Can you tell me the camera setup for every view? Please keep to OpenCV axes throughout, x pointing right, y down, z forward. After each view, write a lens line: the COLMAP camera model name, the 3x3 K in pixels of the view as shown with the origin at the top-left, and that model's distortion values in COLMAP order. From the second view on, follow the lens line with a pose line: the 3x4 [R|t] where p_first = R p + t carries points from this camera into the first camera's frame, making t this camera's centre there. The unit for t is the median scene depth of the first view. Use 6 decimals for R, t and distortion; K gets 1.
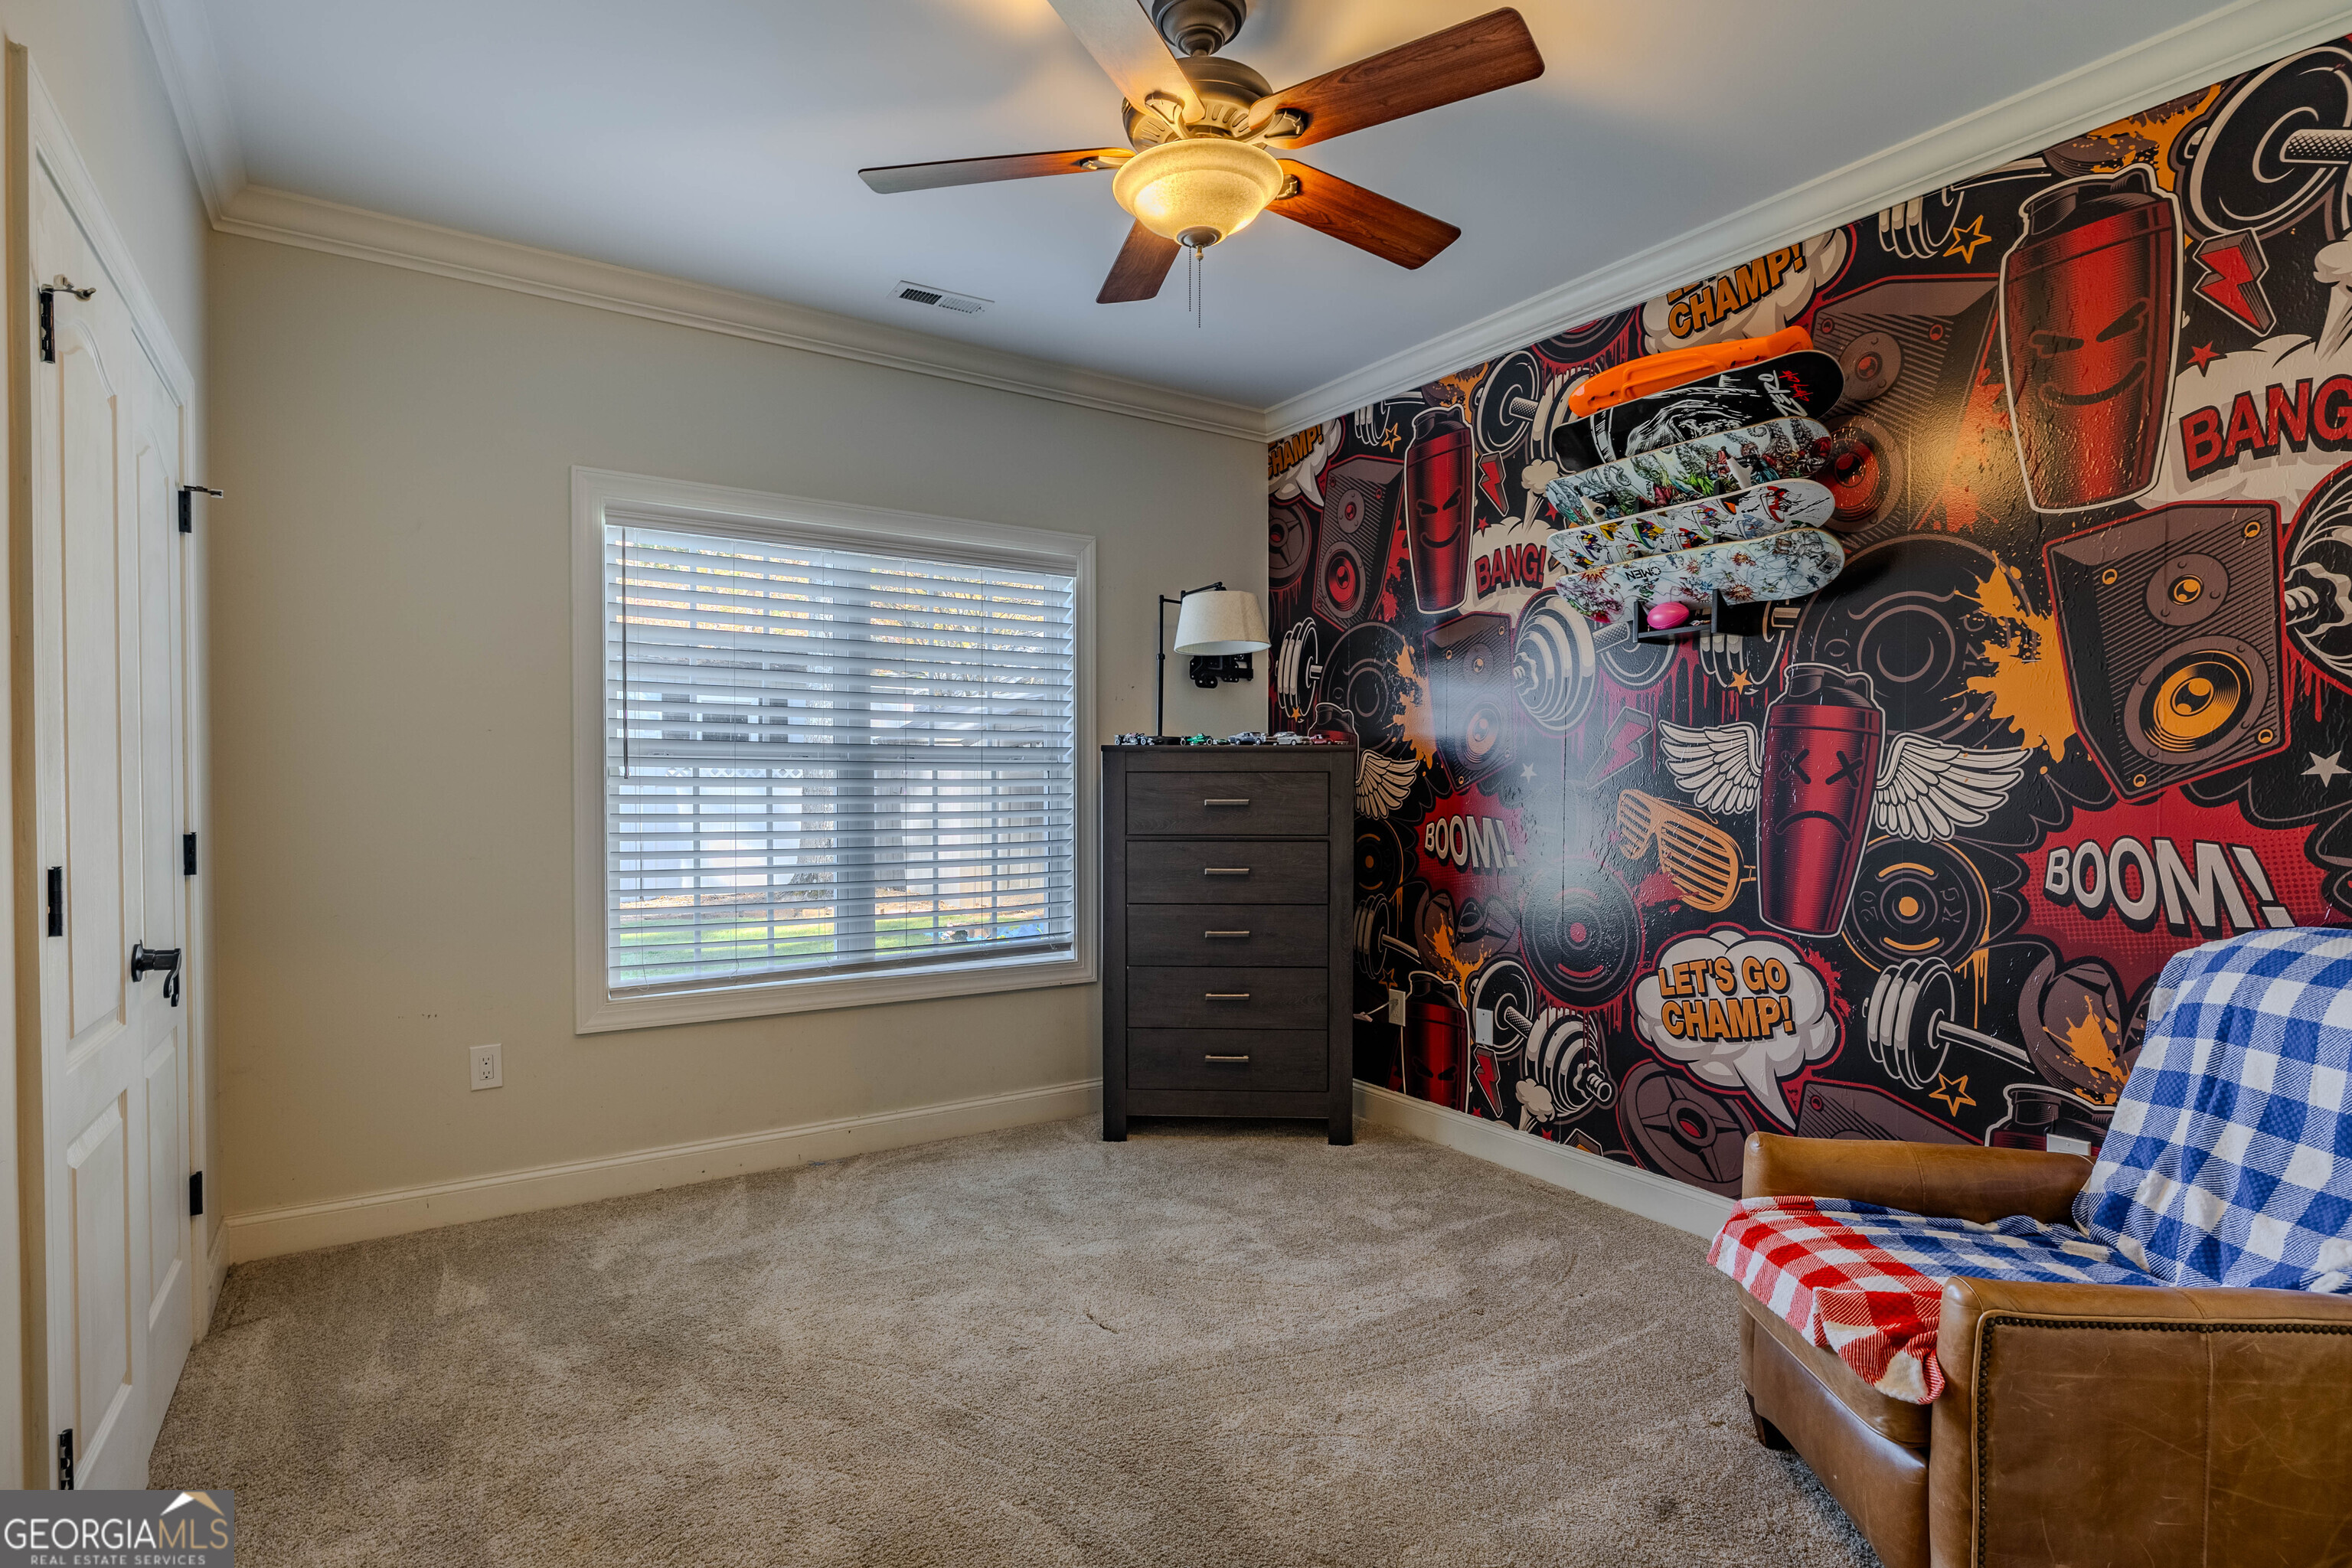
lens RADIAL K [[1224.2, 0, 1175.6], [0, 1224.2, 795.0], [0, 0, 1]] dist [-0.005168, 0.005082]
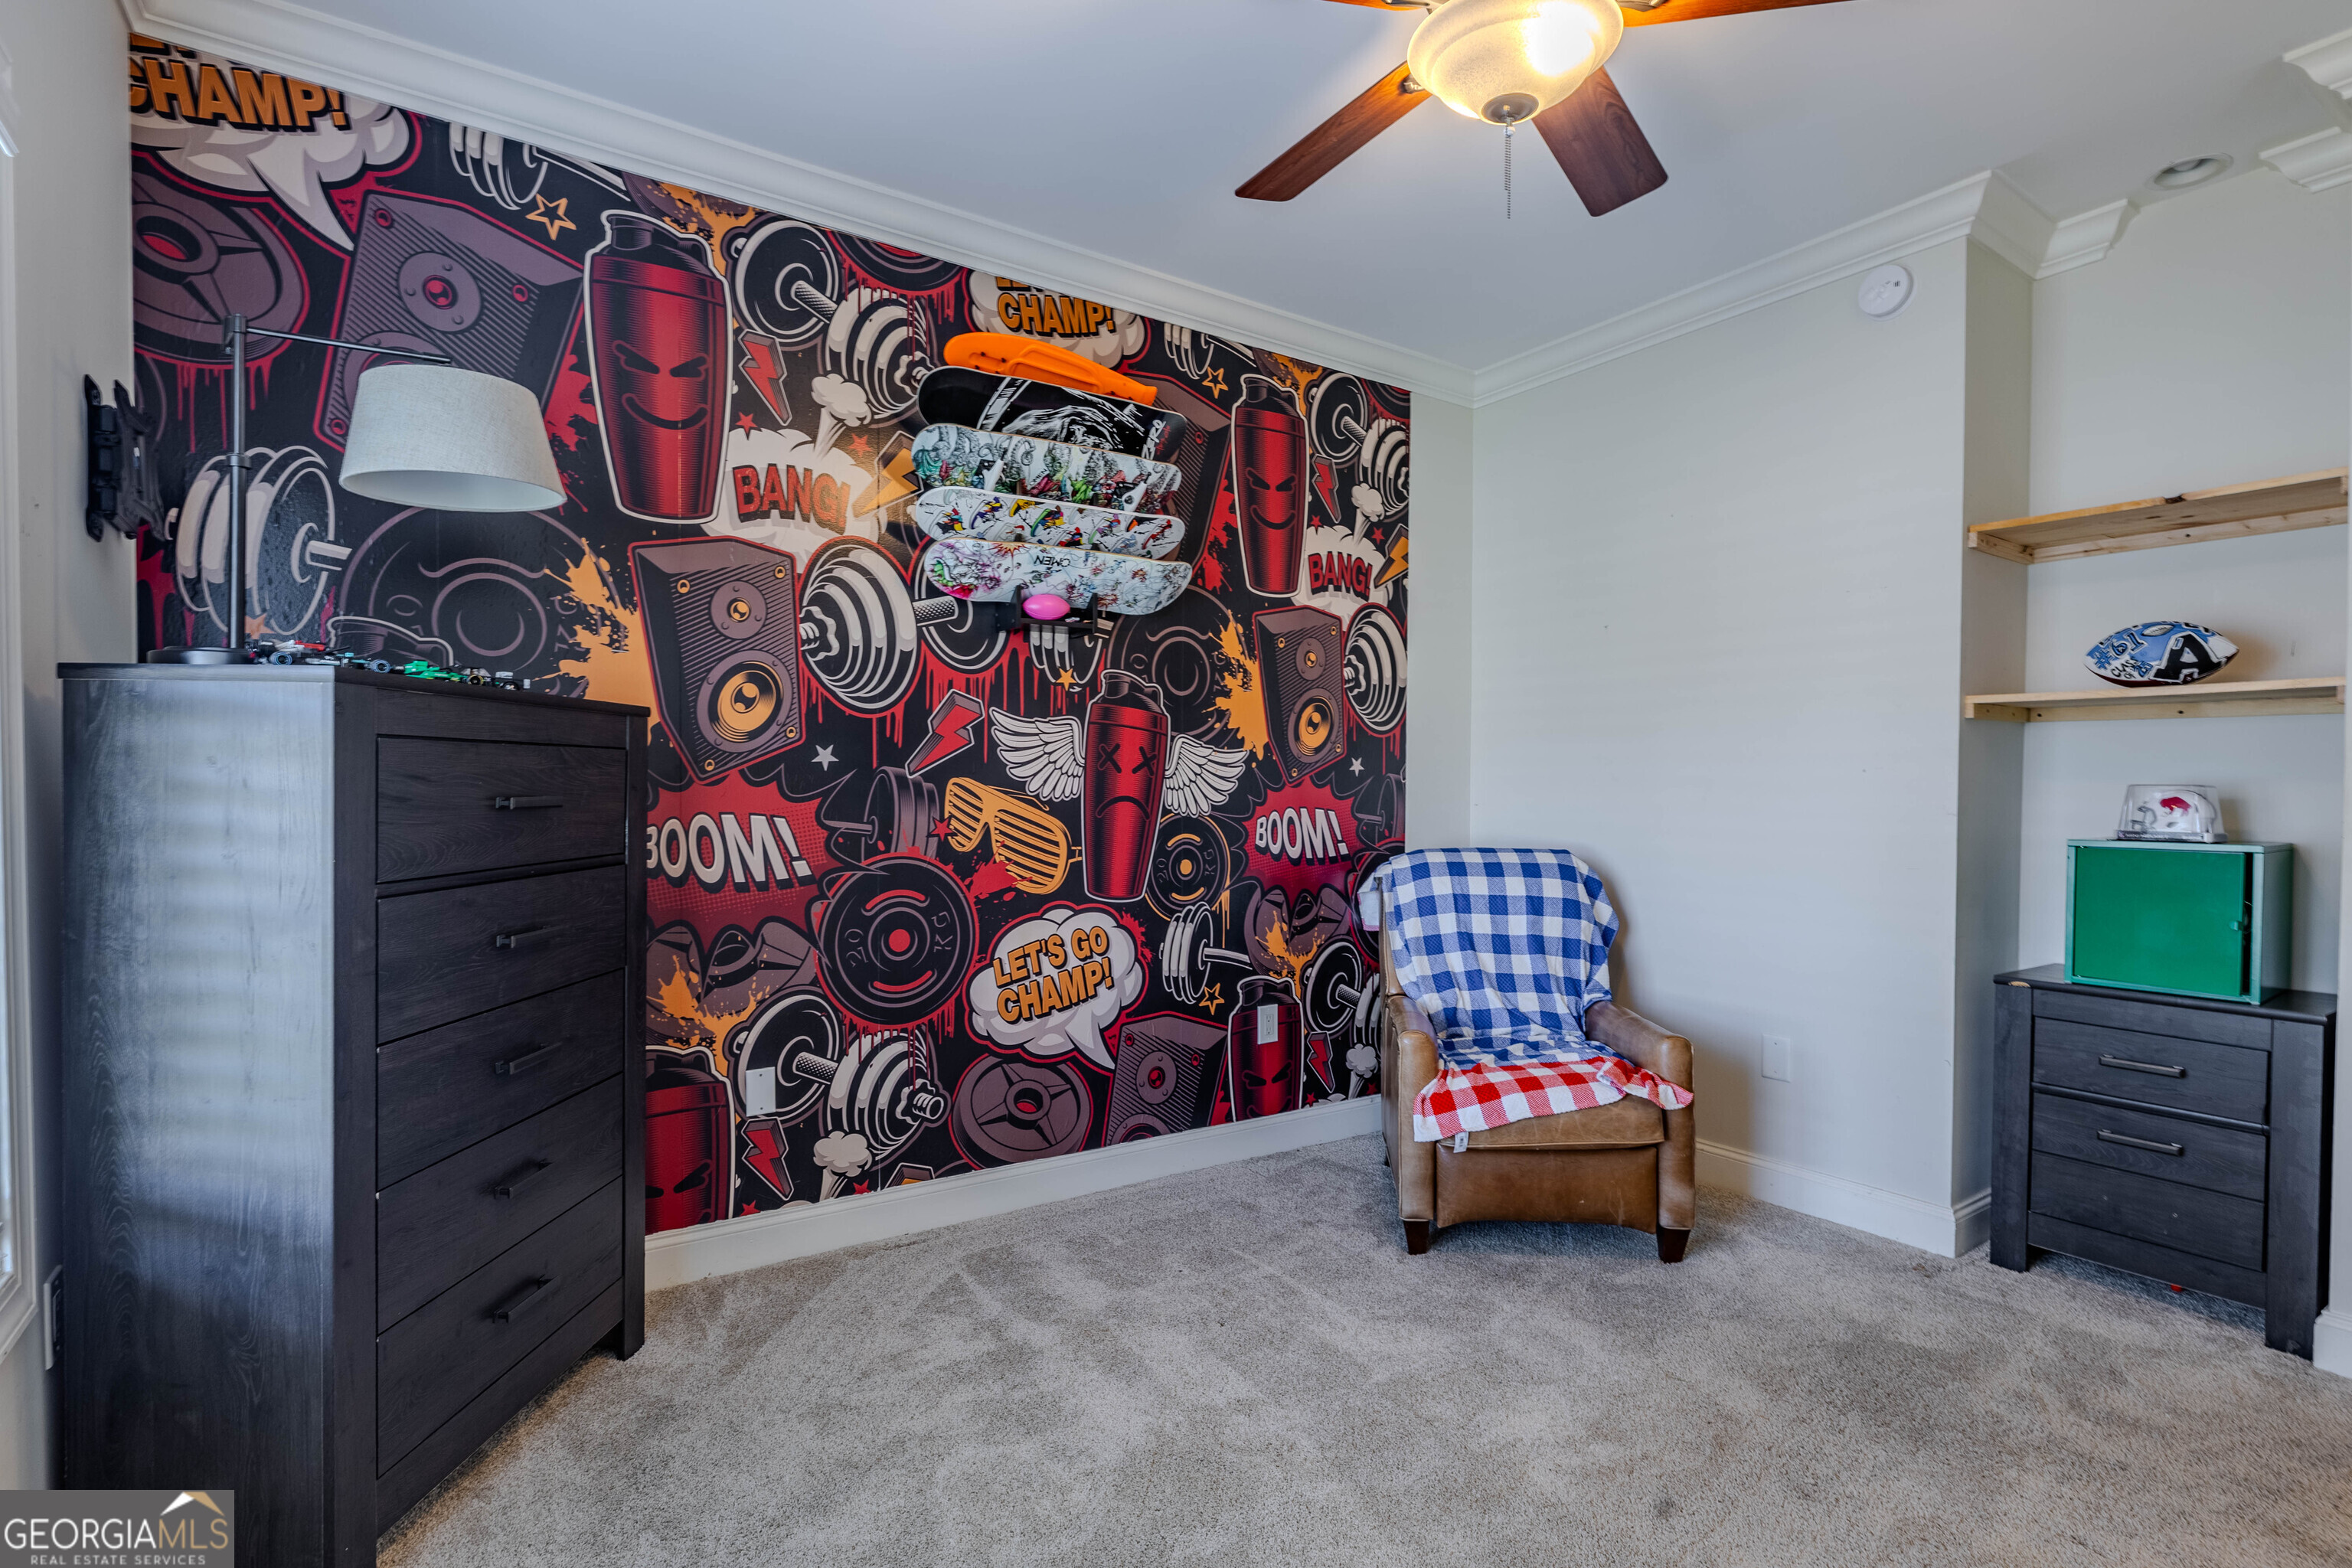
lens RADIAL K [[1198.7, 0, 1176.2], [0, 1198.7, 784.0], [0, 0, 1]] dist [-0.001104, 0.000823]
pose [[-0.047643, -0.011869, 0.998794, -0.582743], [-0.000682, 0.999930, 0.011850, -0.011237], [-0.998864, -0.000117, -0.047648, 0.911252]]
